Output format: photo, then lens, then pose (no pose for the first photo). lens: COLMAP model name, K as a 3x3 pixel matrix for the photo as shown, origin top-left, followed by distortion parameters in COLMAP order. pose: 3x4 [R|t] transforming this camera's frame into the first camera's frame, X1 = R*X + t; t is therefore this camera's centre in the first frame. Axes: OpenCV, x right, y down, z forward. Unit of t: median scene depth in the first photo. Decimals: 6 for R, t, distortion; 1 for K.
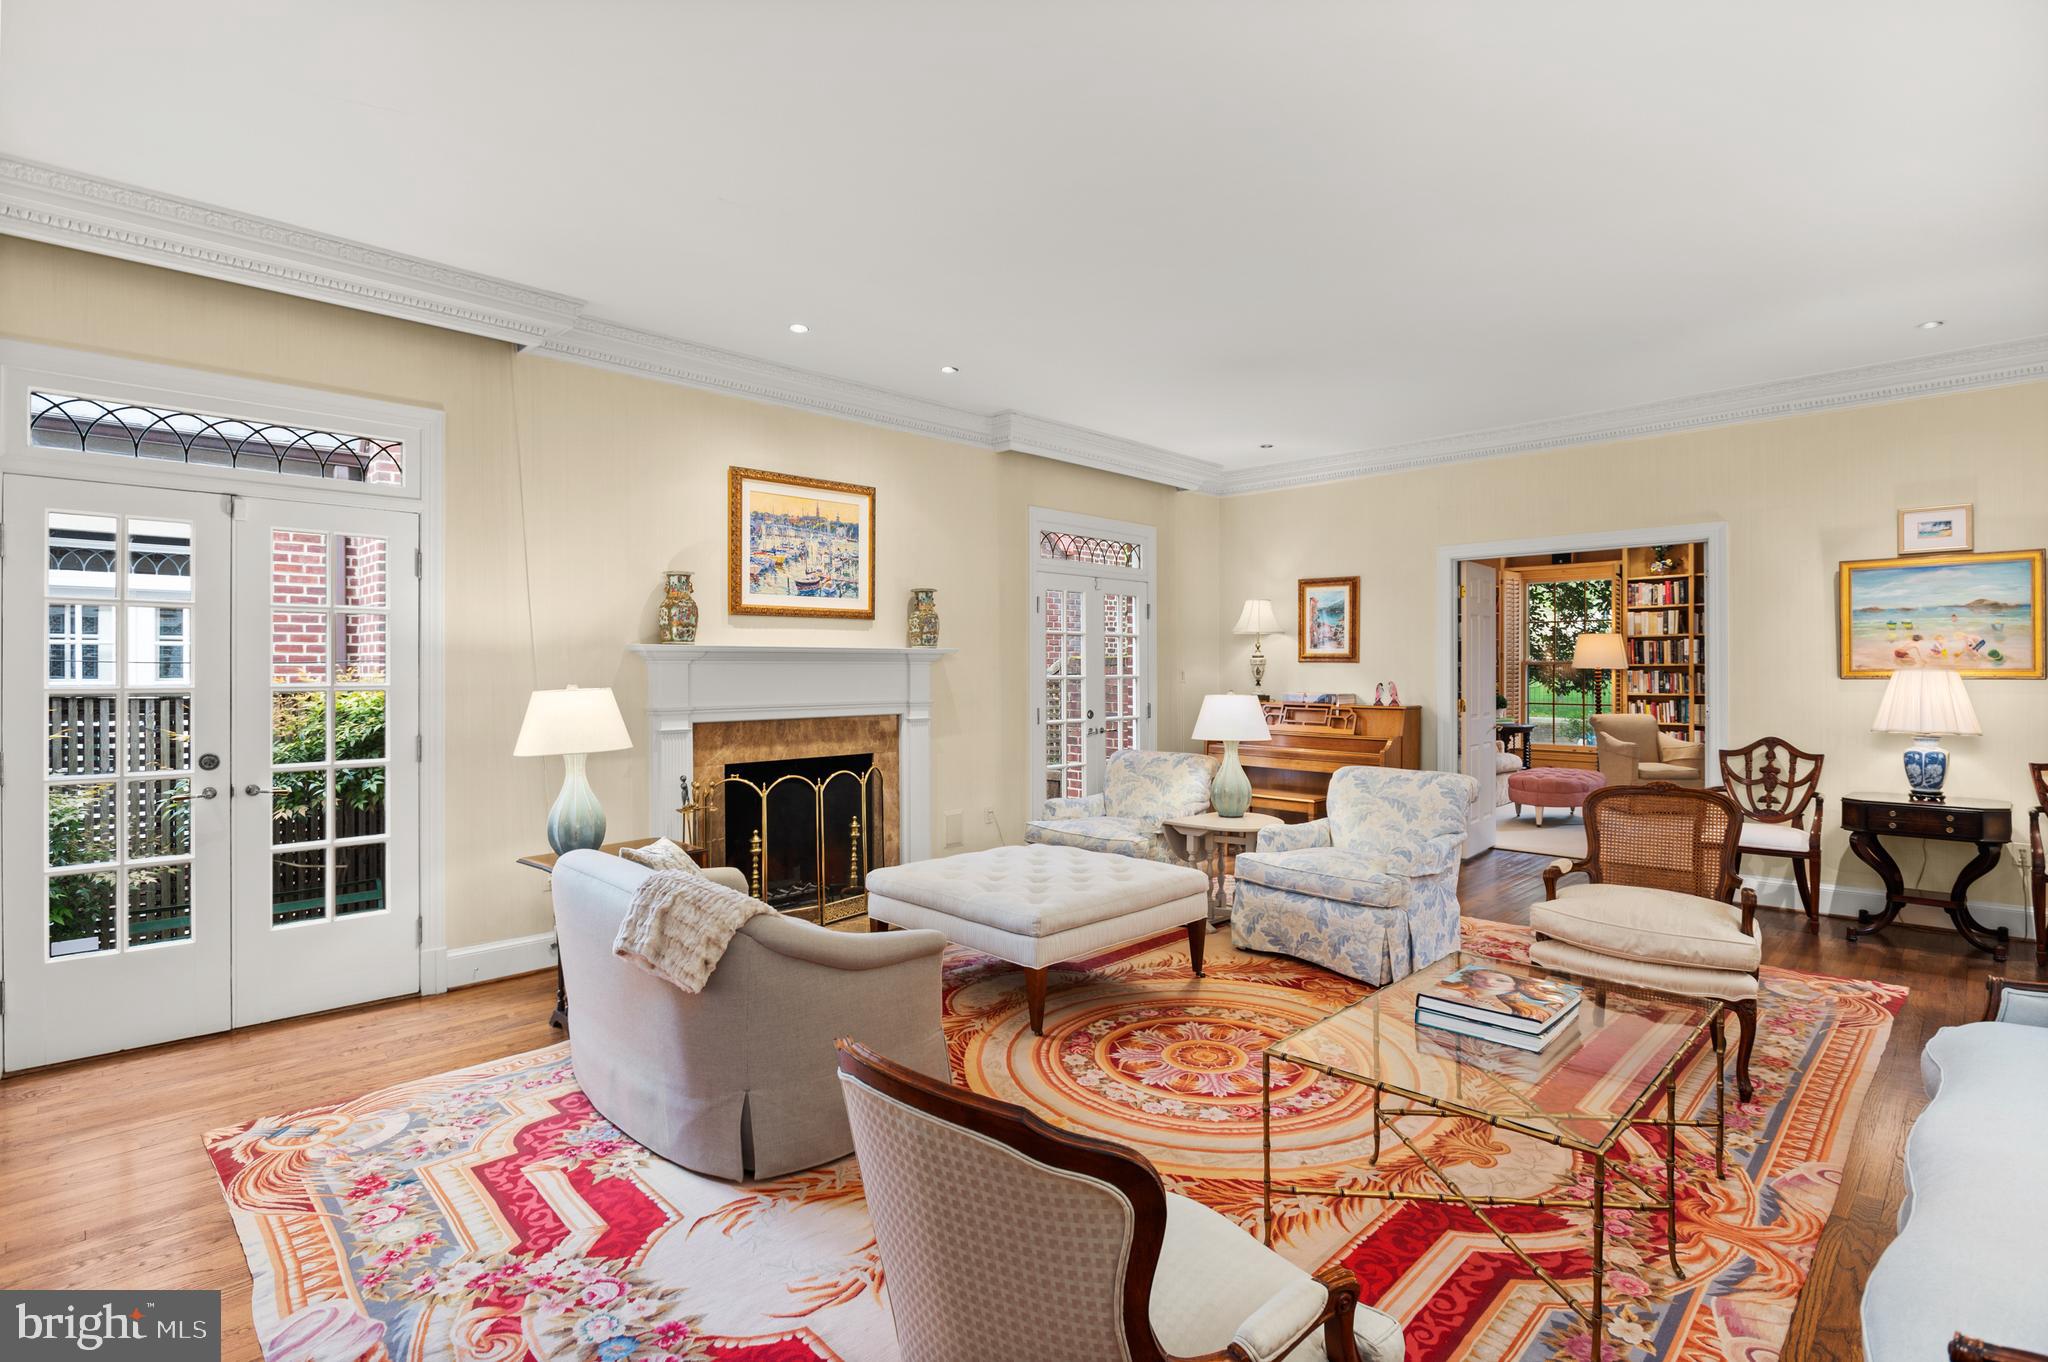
lens RADIAL K [[982.6, 0, 1026.6], [0, 982.6, 667.3], [0, 0, 1]] dist [-0.008514, 0.000209]
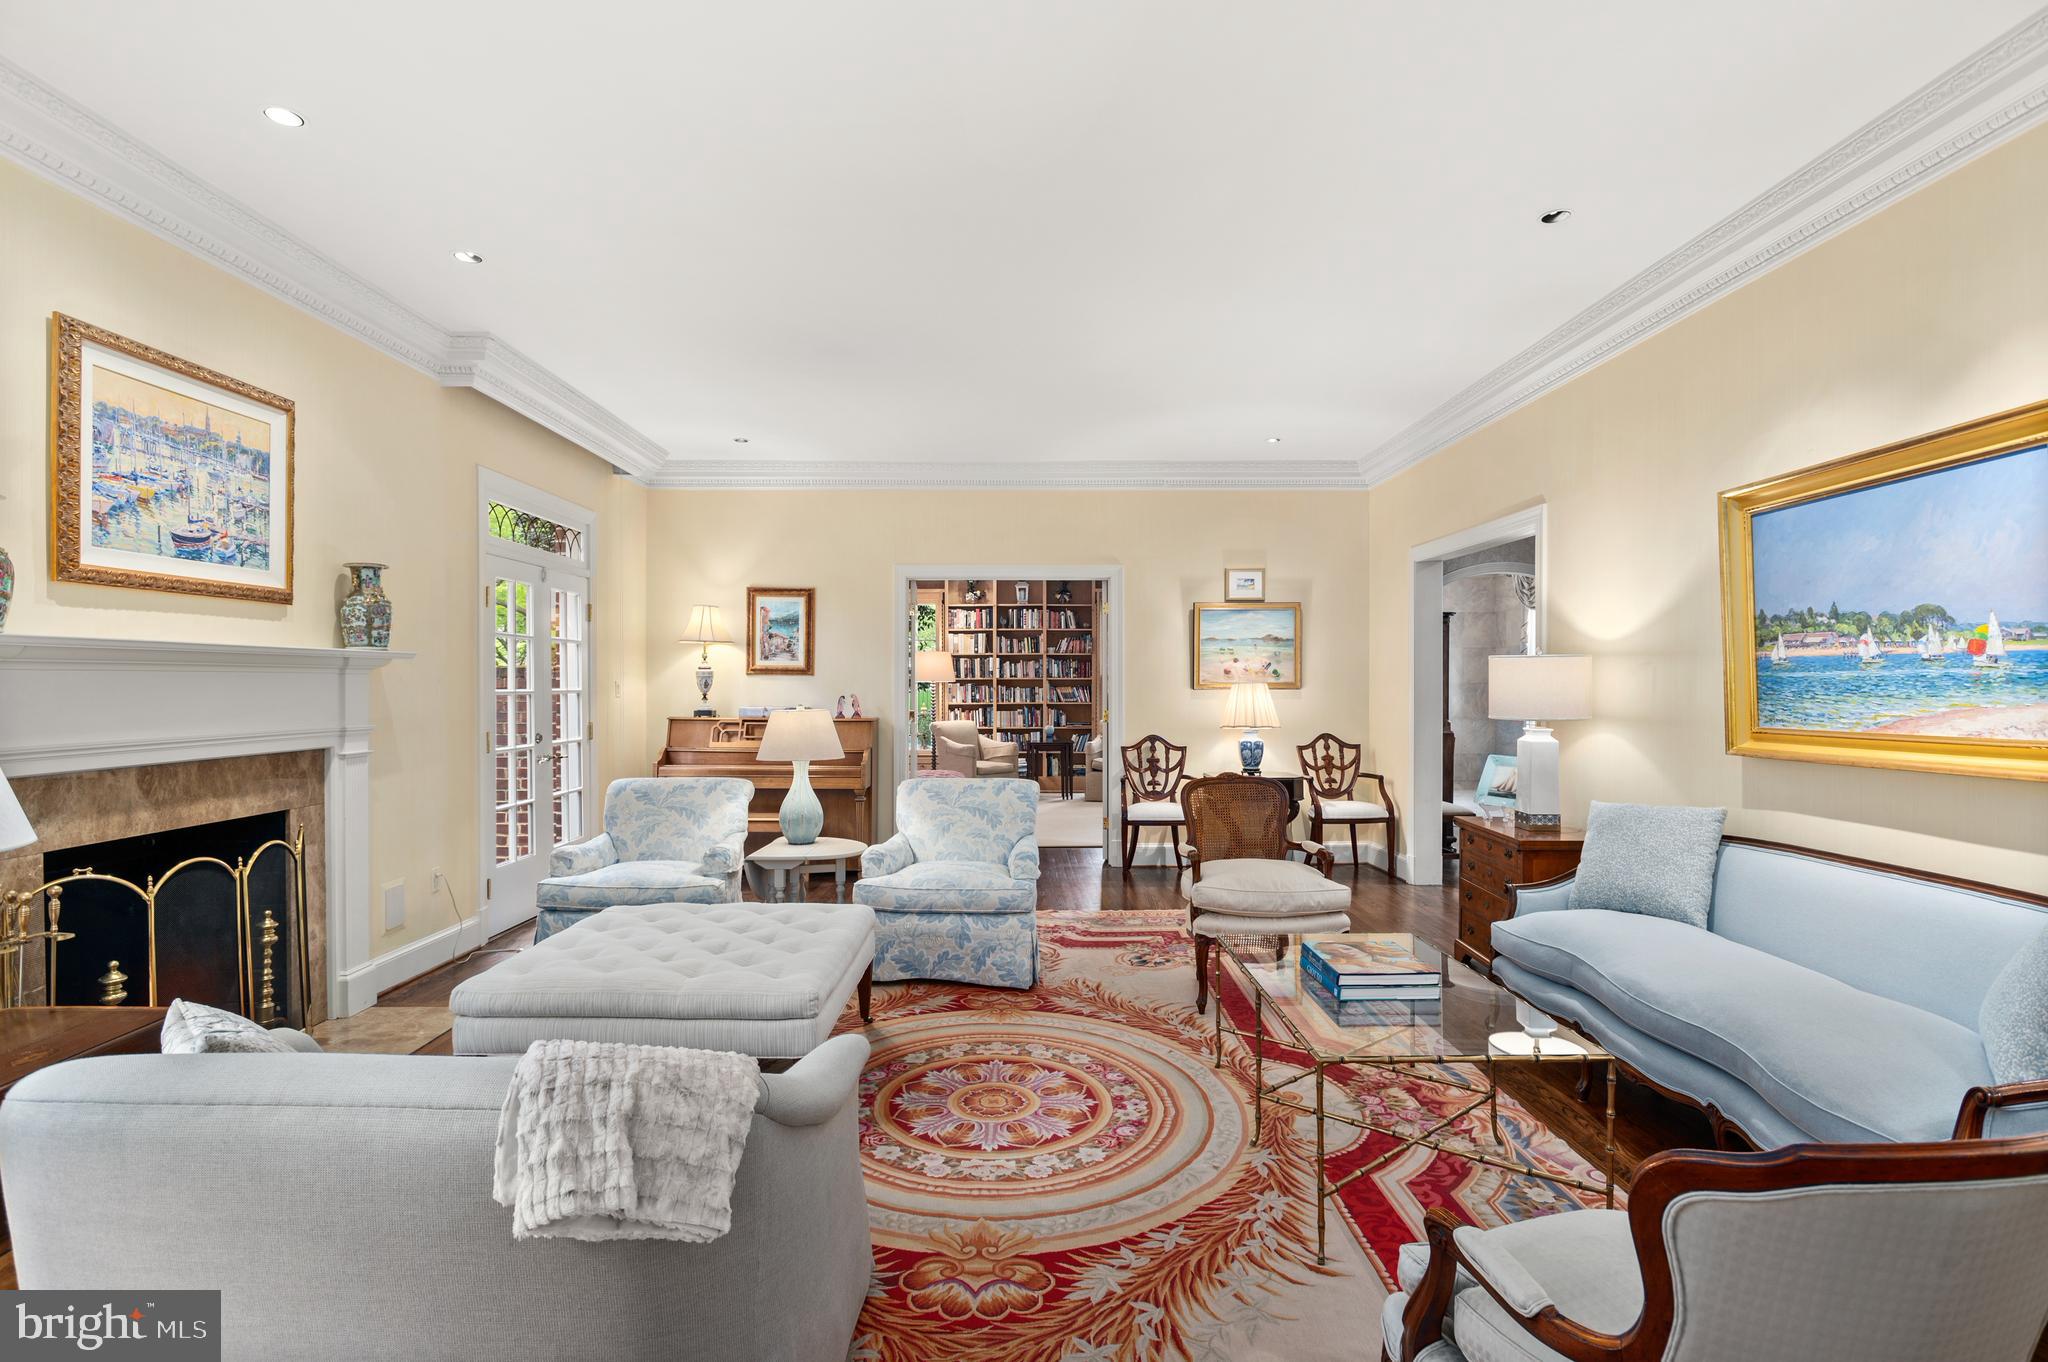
lens RADIAL K [[974.7, 0, 1021.8], [0, 974.7, 684.9], [0, 0, 1]] dist [-0.019527, 0.007500]
pose [[0.704262, -0.000510, 0.709940, -0.286405], [-0.002690, 0.999991, 0.003386, 0.001451], [-0.709935, -0.004294, 0.704254, 0.218766]]
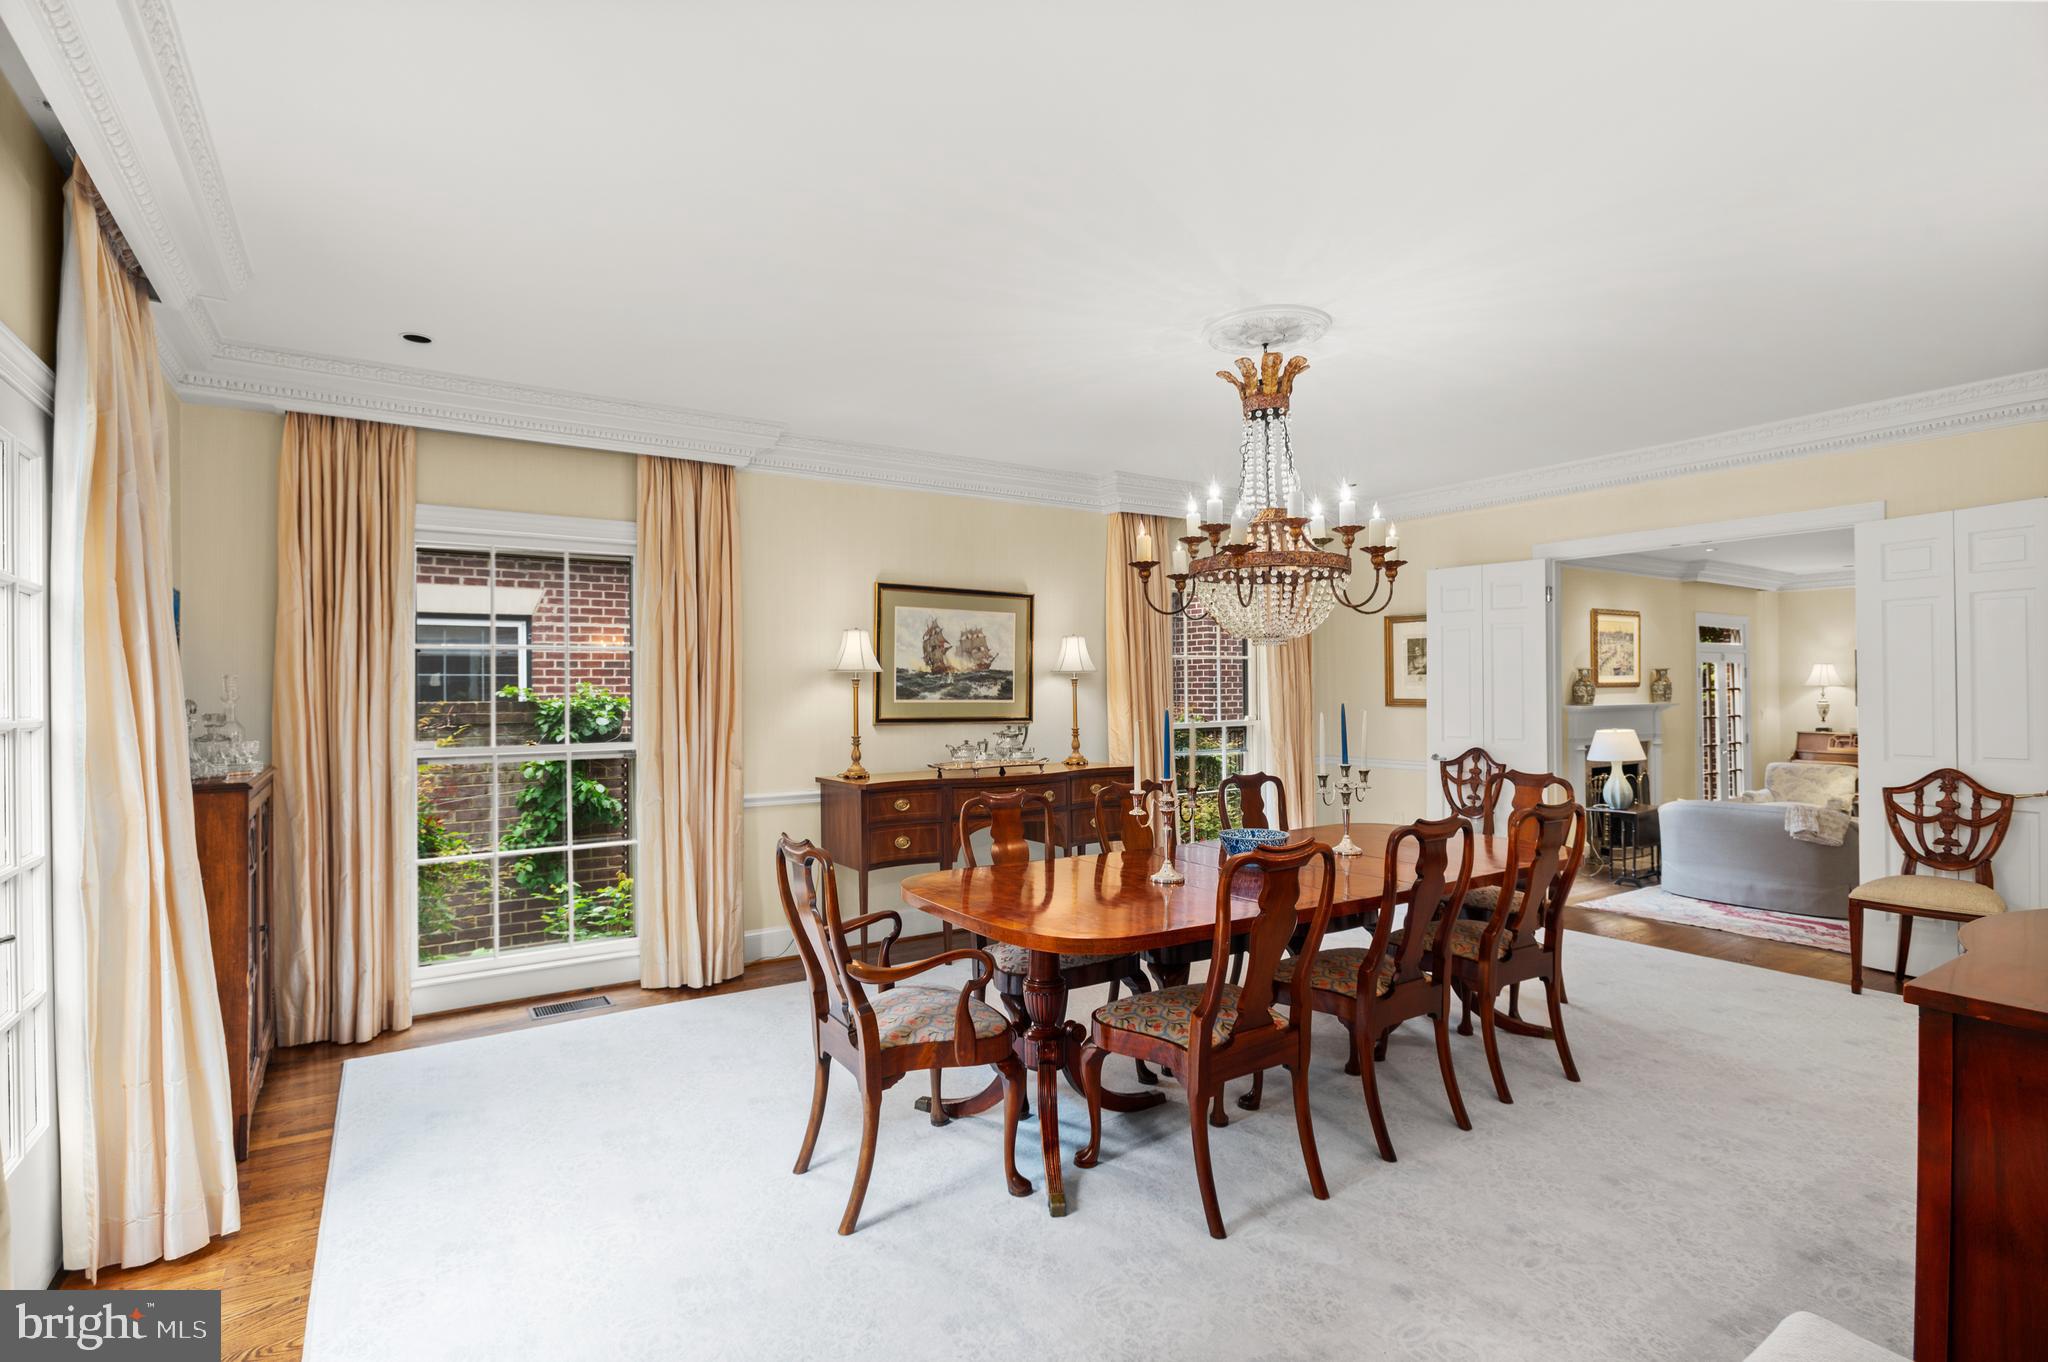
lens RADIAL K [[974.7, 0, 1021.8], [0, 974.7, 684.9], [0, 0, 1]] dist [-0.019527, 0.007500]
pose [[0.978518, -0.005444, -0.206091, -0.934426], [0.005407, 0.999985, -0.000743, -0.060637], [0.206092, -0.000387, 0.978532, -0.976965]]
